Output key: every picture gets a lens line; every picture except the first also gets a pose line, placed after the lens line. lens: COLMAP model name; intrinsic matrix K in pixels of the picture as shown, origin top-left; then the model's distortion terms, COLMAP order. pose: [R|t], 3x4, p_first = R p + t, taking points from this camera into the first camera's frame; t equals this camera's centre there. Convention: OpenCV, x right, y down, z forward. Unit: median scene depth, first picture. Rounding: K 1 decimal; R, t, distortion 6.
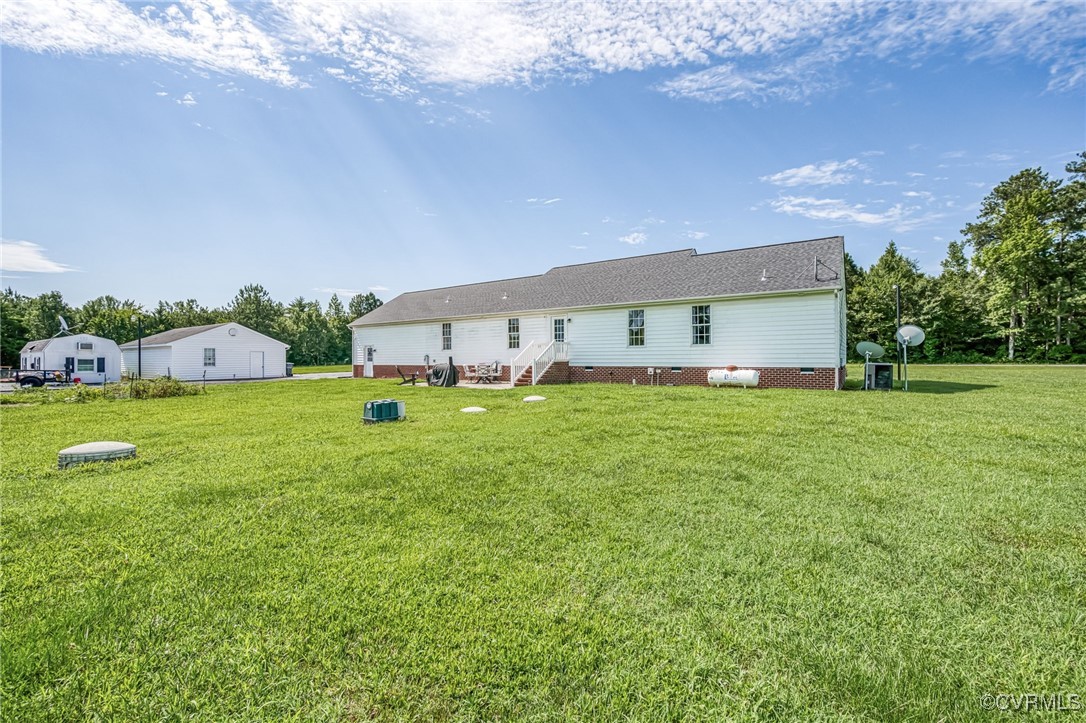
lens RADIAL K [[455.4, 0, 546.8], [0, 455.4, 364.0], [0, 0, 1]] dist [0.003353, 0.001172]
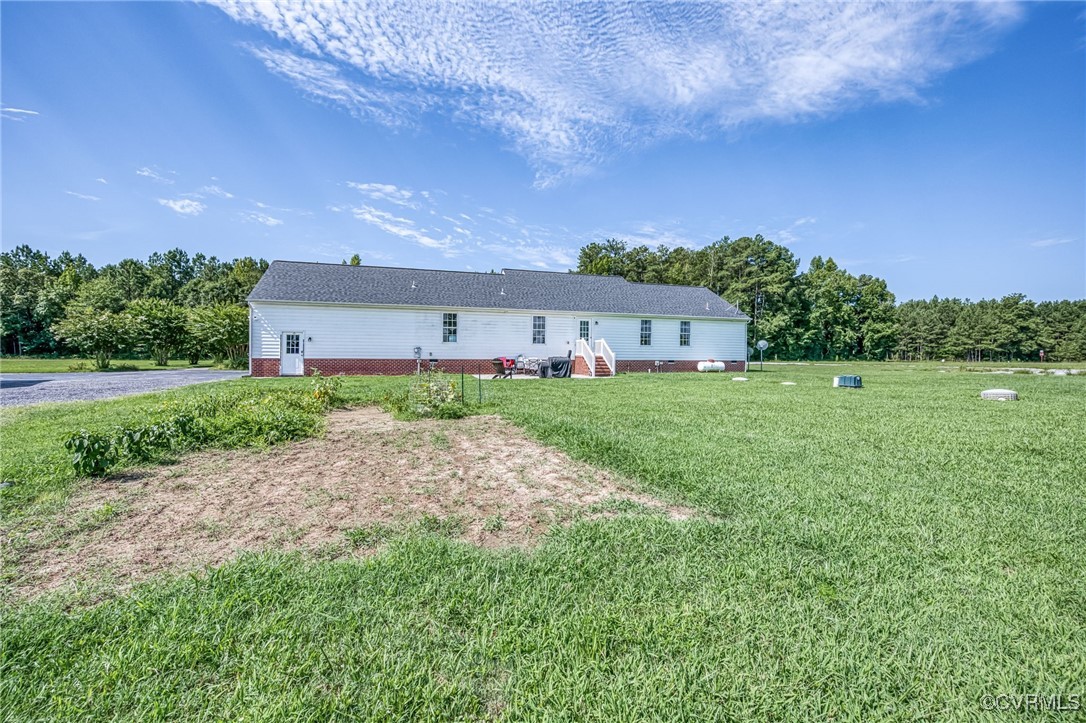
lens RADIAL K [[438.3, 0, 548.8], [0, 438.3, 353.1], [0, 0, 1]] dist [-0.000631, 0.000686]
pose [[0.631329, 0.012823, 0.775409, -0.661273], [-0.001202, 0.999878, -0.015556, 0.003679], [-0.775514, 0.008889, 0.631267, 0.236017]]
